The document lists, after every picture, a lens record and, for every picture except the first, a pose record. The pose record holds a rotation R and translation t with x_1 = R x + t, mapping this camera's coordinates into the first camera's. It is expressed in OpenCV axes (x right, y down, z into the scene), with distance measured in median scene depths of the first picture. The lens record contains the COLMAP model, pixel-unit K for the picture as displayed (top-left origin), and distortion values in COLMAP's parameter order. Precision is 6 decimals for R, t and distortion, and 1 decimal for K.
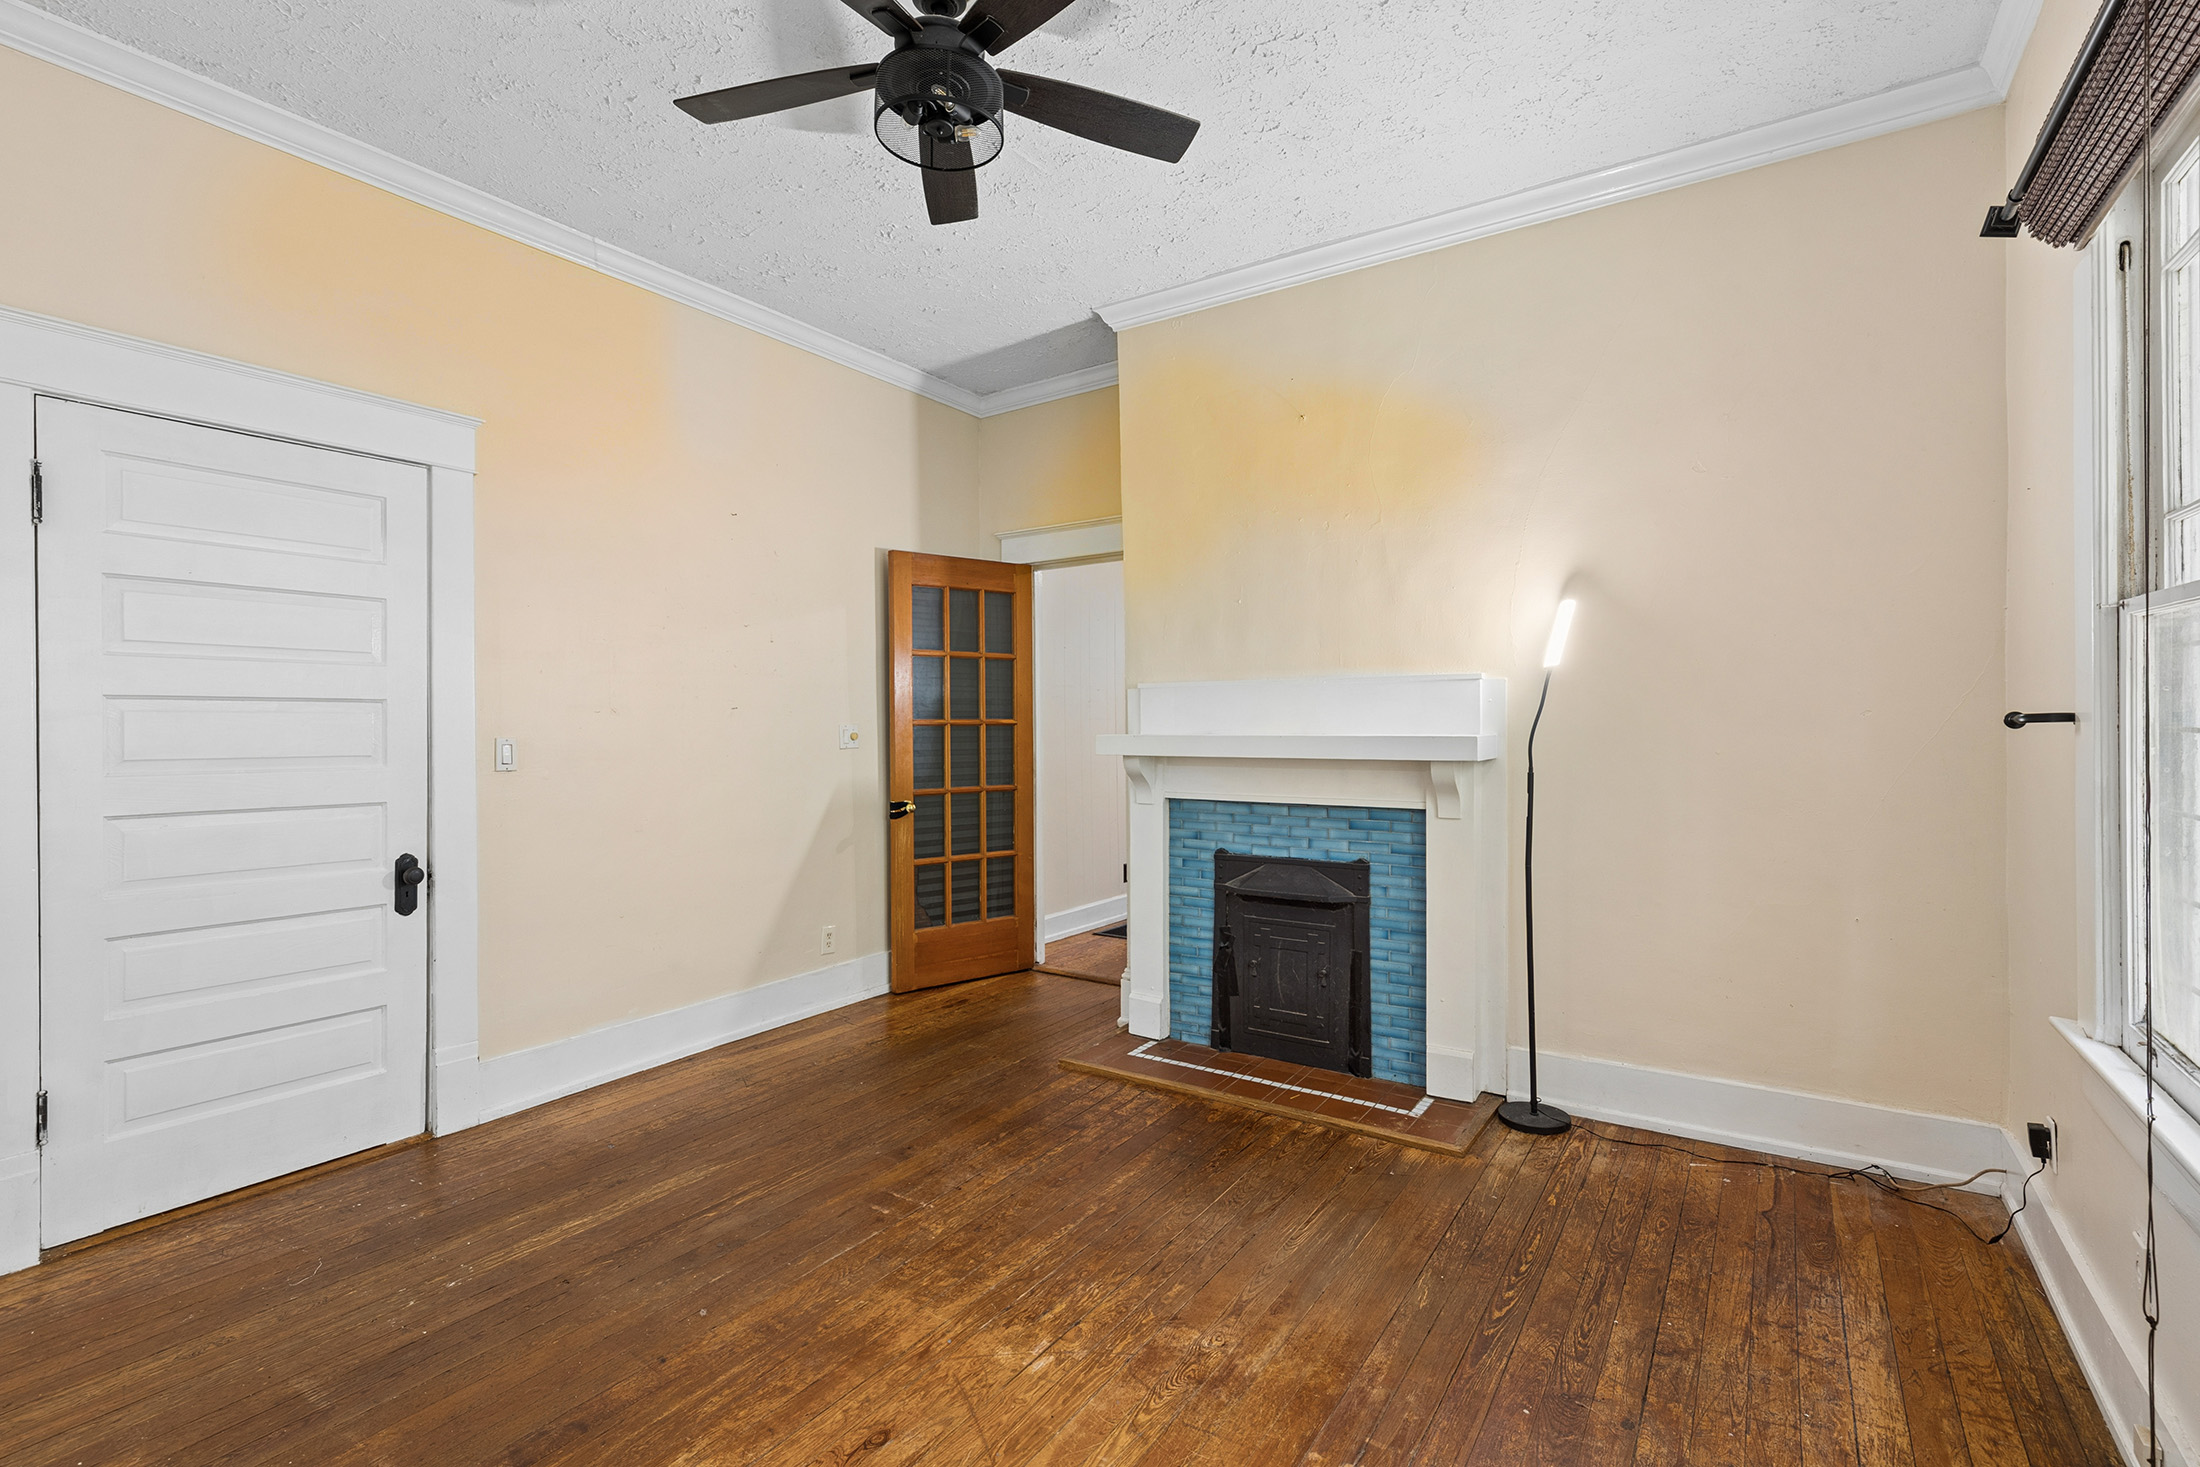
lens RADIAL K [[1000.9, 0, 1100.7], [0, 1000.9, 724.4], [0, 0, 1]] dist [0.005694, 0.001126]
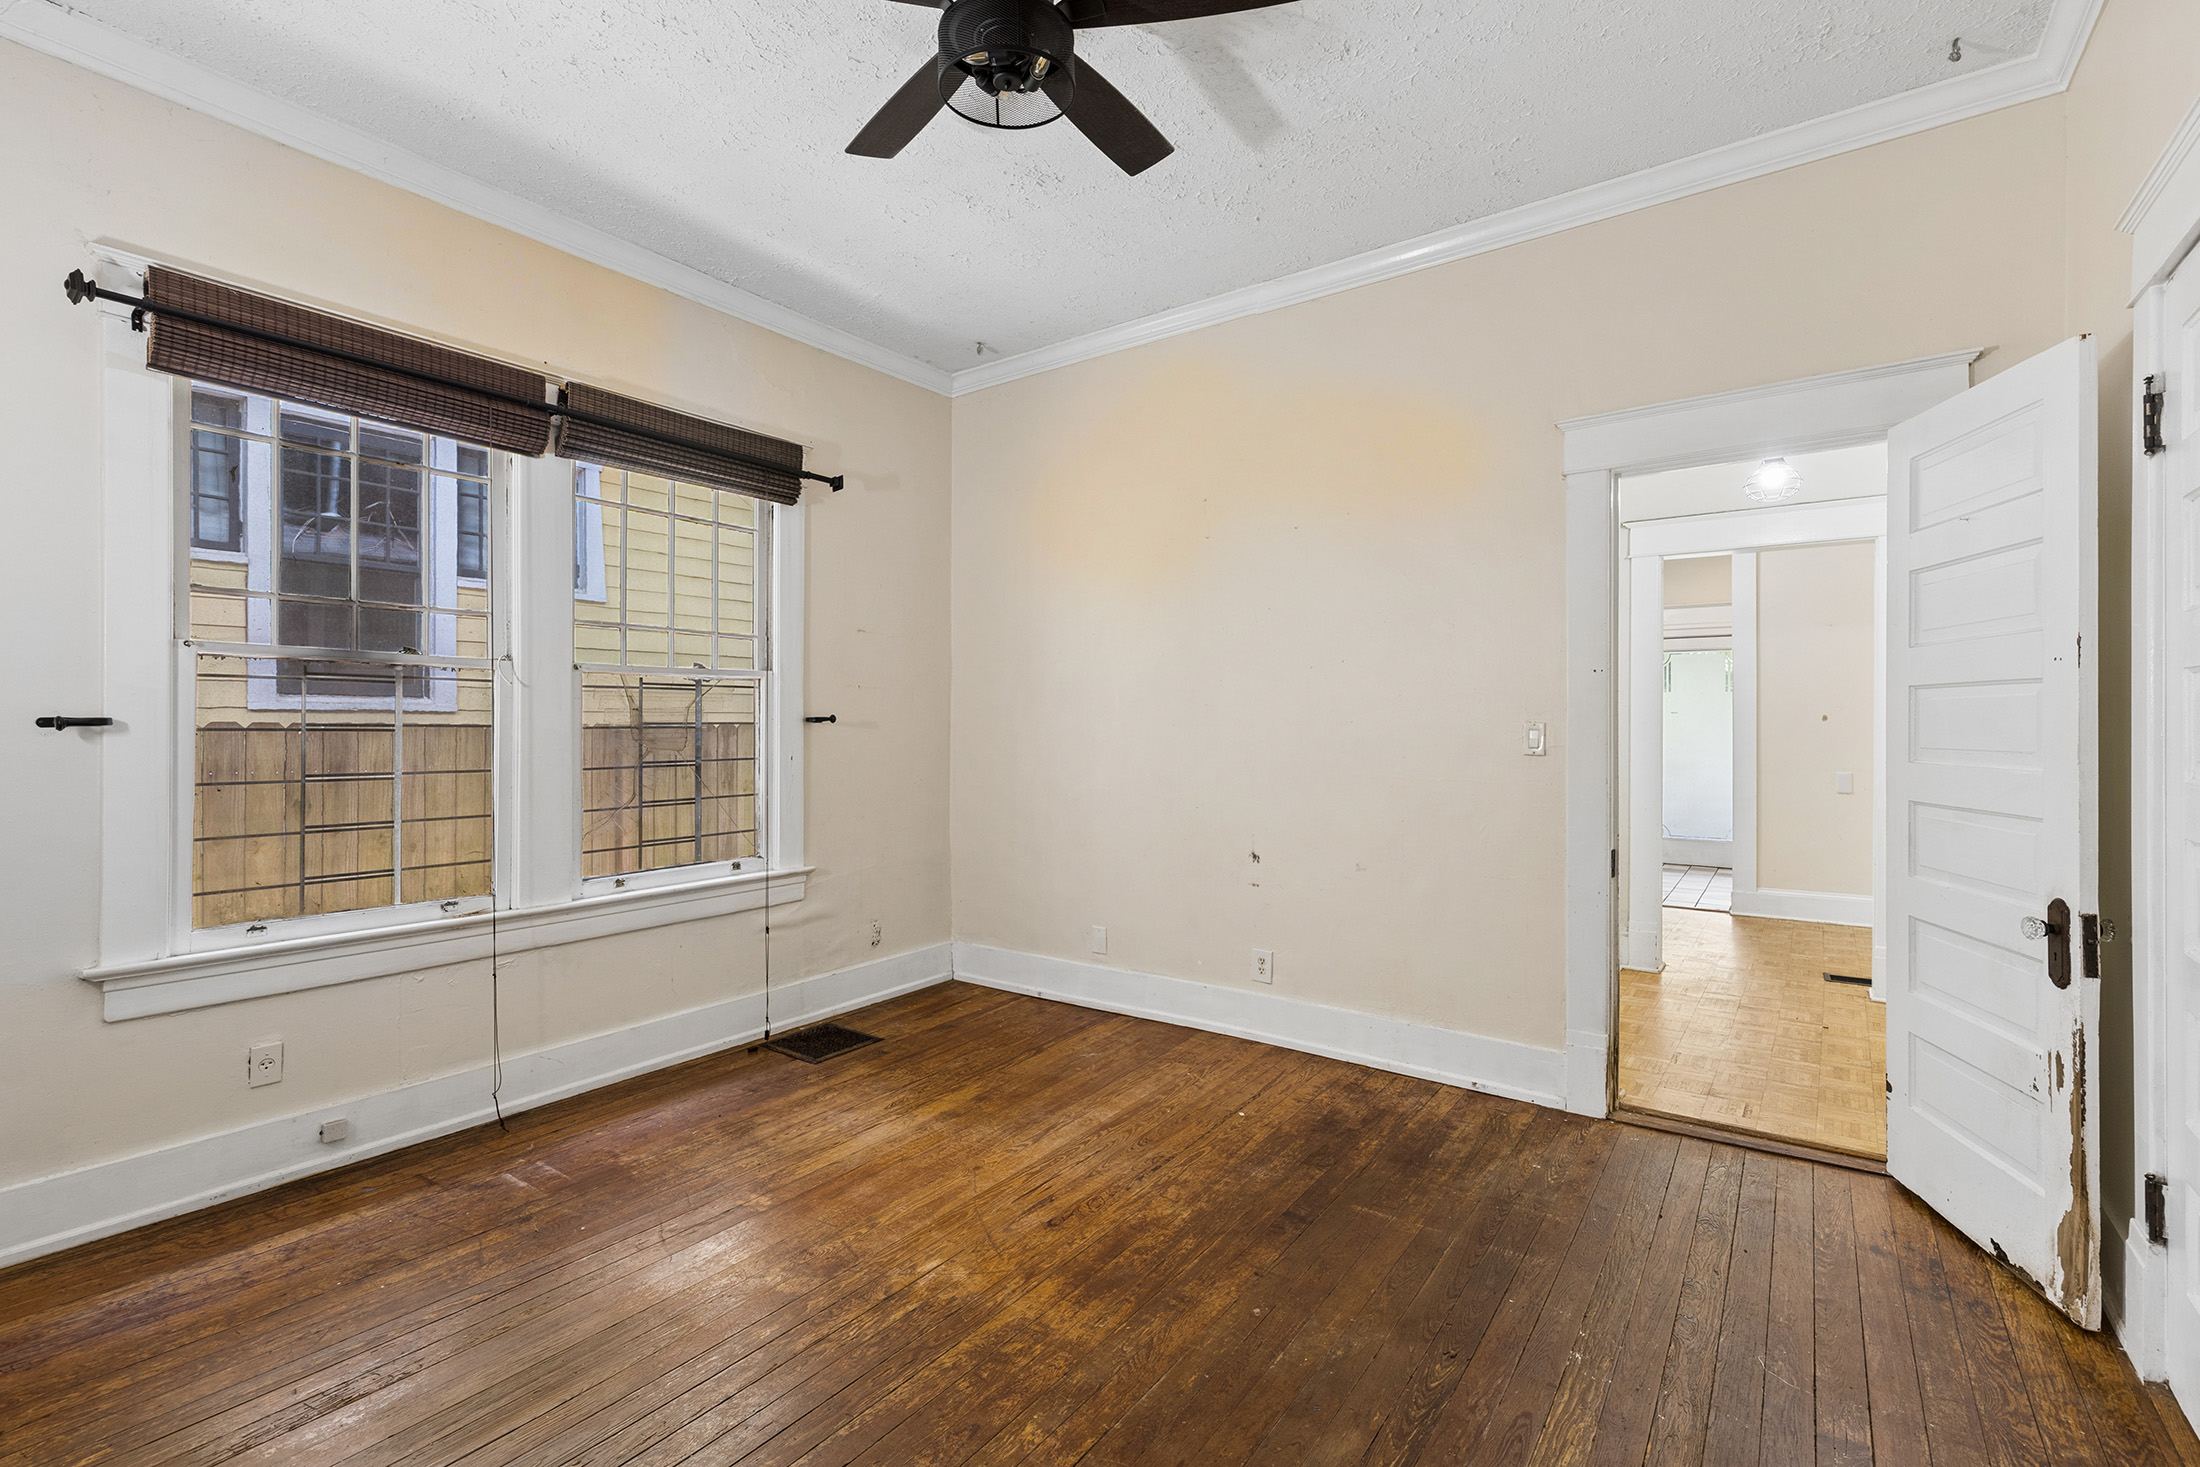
lens RADIAL K [[1000.9, 0, 1097.3], [0, 1000.9, 727.5], [0, 0, 1]] dist [0.005694, 0.001126]
pose [[-0.999338, 0.007496, 0.035596, -0.286408], [0.007595, 0.999968, 0.002633, 0.006452], [-0.035576, 0.002901, -0.999363, 2.051211]]
